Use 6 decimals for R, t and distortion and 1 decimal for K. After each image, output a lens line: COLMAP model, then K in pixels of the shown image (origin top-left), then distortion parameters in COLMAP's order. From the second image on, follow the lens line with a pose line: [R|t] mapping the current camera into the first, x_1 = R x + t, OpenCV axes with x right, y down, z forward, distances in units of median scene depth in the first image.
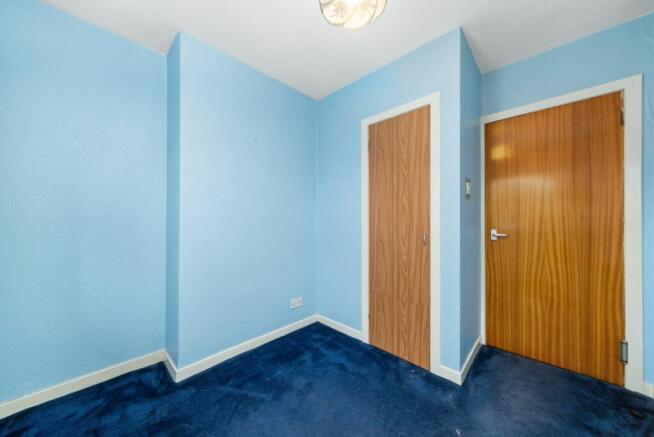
lens RADIAL K [[225.5, 0, 327.4], [0, 225.5, 219.2], [0, 0, 1]] dist [-0.007374, 0.000177]
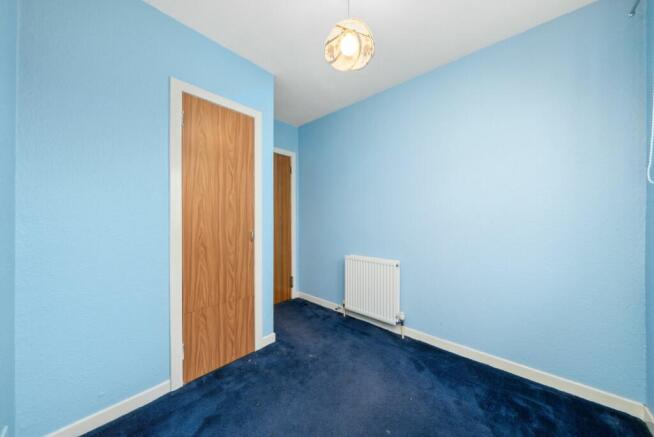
lens RADIAL K [[225.5, 0, 327.2], [0, 225.5, 217.0], [0, 0, 1]] dist [-0.007374, 0.000177]
pose [[-0.039172, 0.004497, 0.999222, -0.649246], [-0.003096, 0.999985, -0.004622, -0.002234], [-0.999228, -0.003275, -0.039157, 0.622282]]
